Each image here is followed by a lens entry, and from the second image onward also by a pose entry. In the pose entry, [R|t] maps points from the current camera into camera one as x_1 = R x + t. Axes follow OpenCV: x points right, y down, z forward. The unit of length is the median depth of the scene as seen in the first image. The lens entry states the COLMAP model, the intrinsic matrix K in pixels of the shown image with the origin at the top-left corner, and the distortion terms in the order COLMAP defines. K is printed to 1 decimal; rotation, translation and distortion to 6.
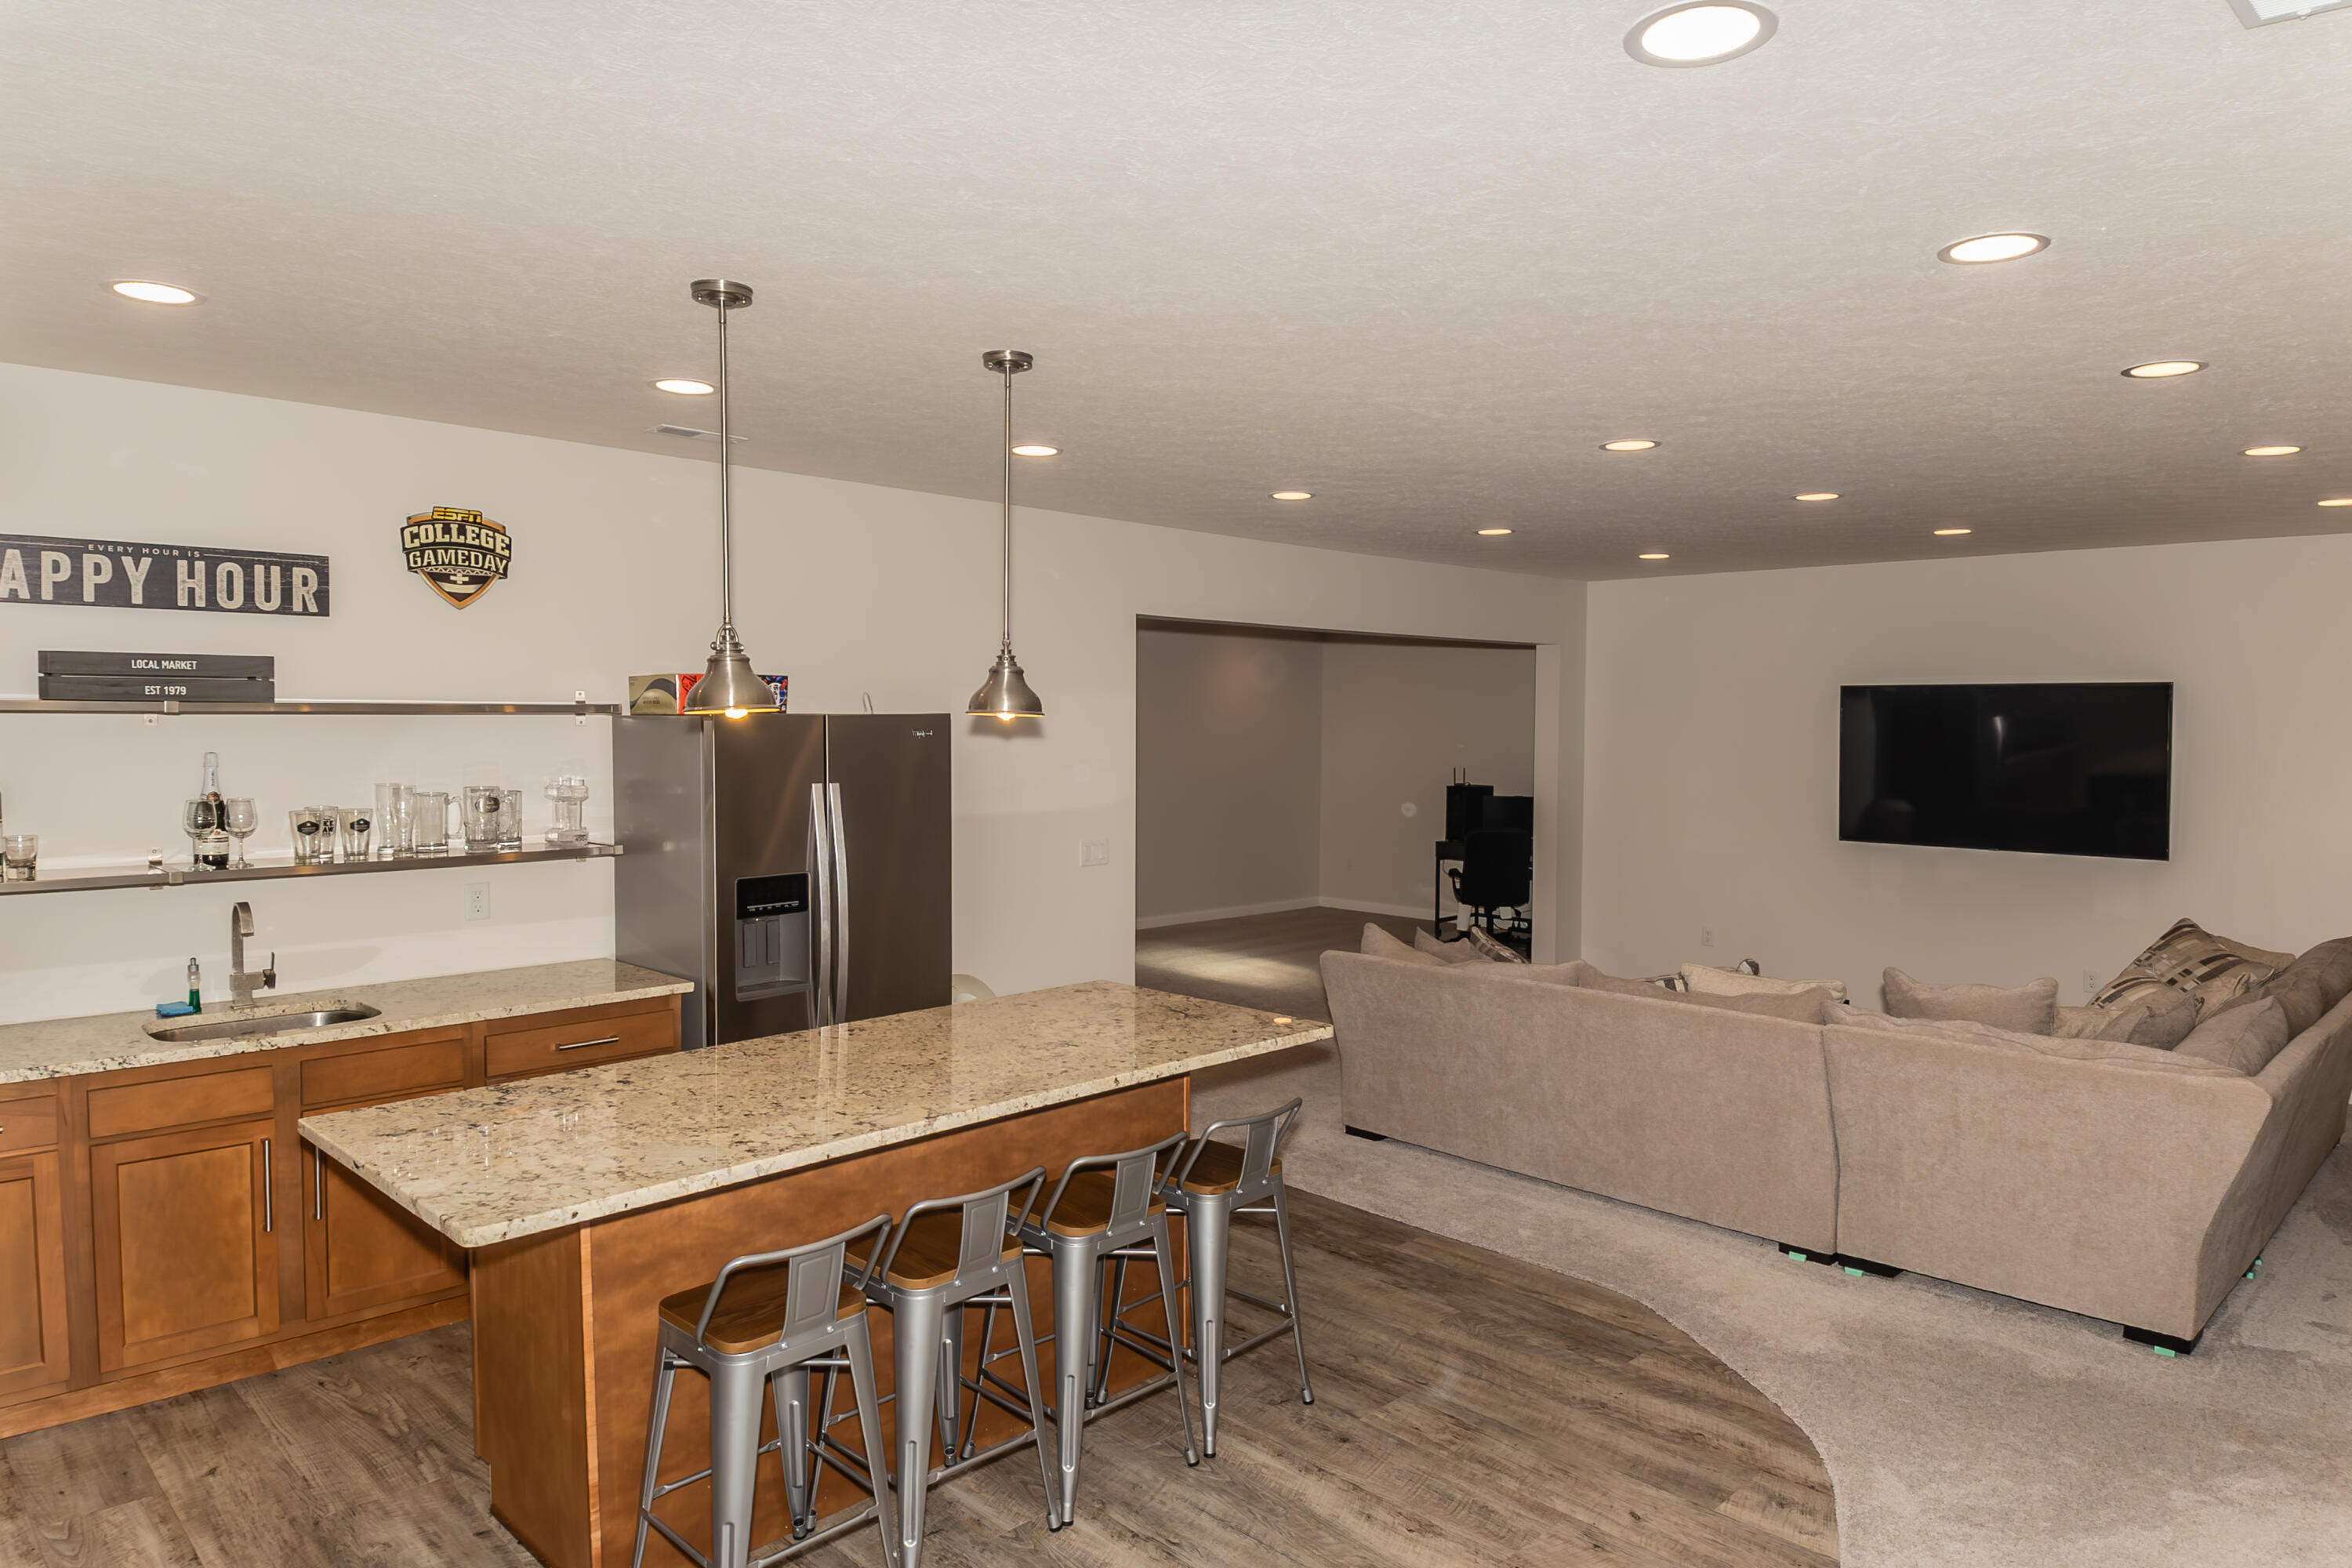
lens RADIAL K [[1432.4, 0, 1176.9], [0, 1432.4, 776.6], [0, 0, 1]] dist [0.104898, -0.152189]
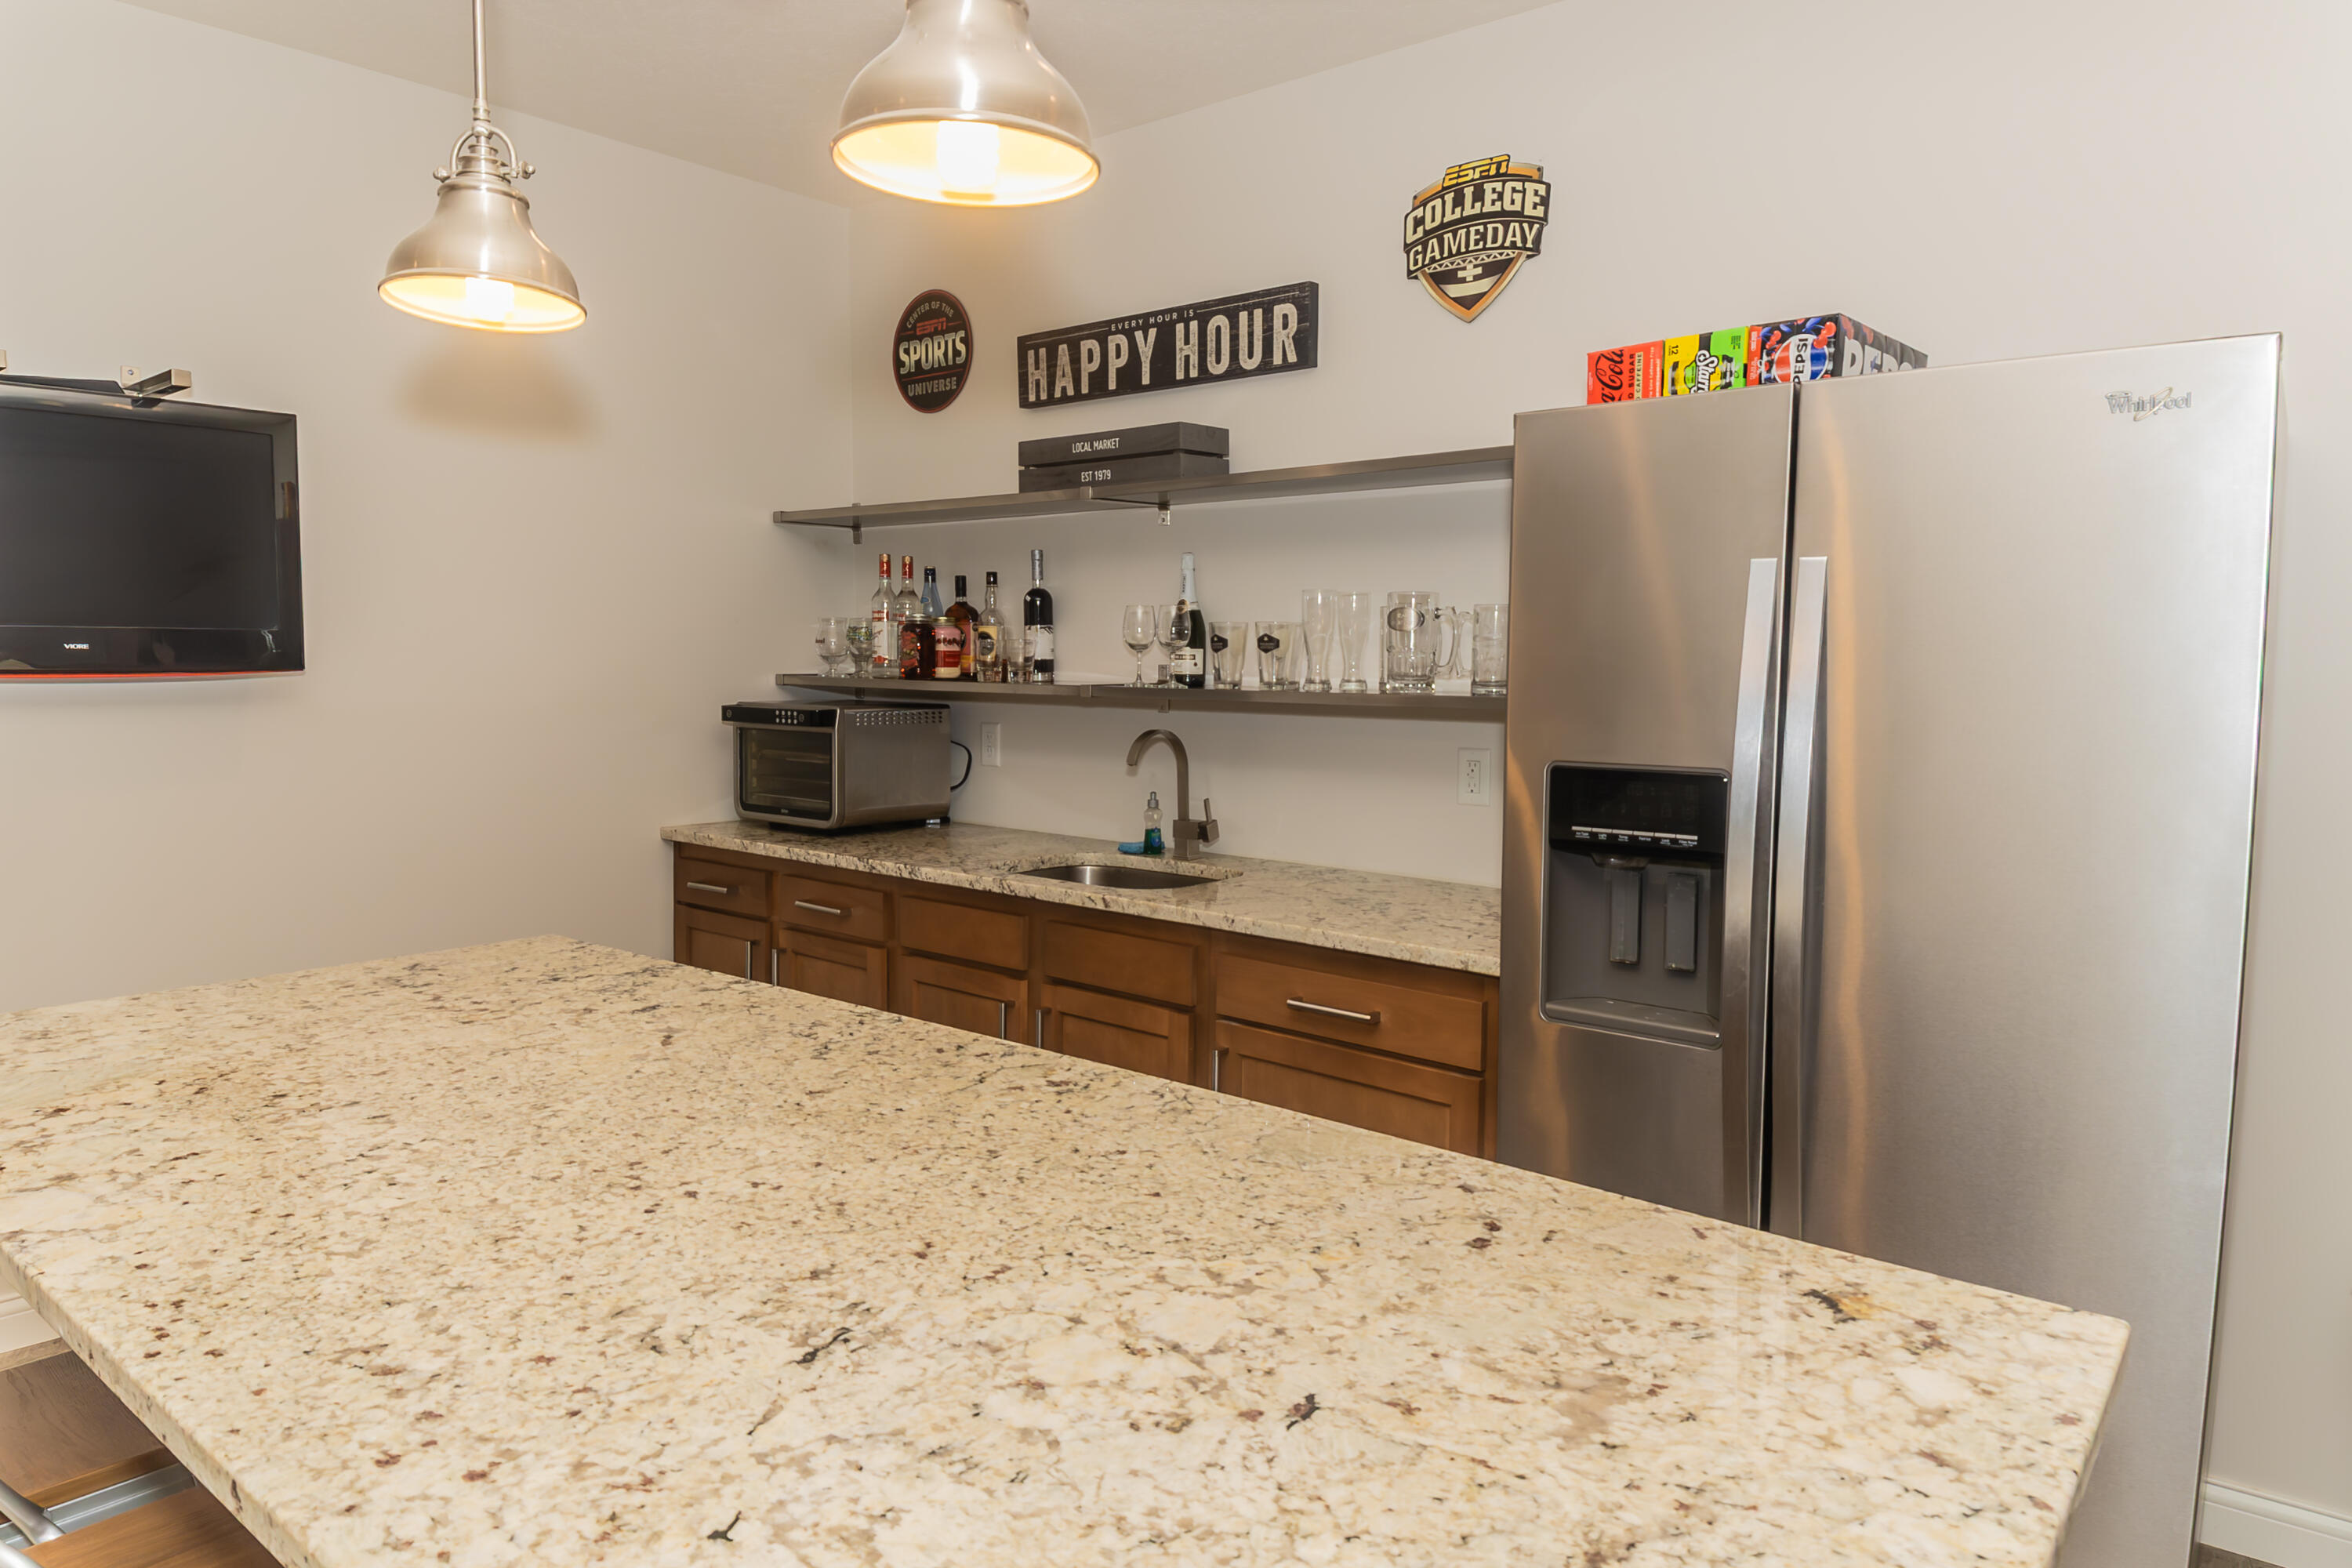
lens RADIAL K [[1432.4, 0, 1176.9], [0, 1432.4, 776.6], [0, 0, 1]] dist [0.104898, -0.152189]
pose [[0.101244, 0.080141, -0.991629, 0.173747], [-0.048090, 0.995979, 0.075582, 0.051175], [0.993699, 0.040035, 0.104690, 0.939346]]
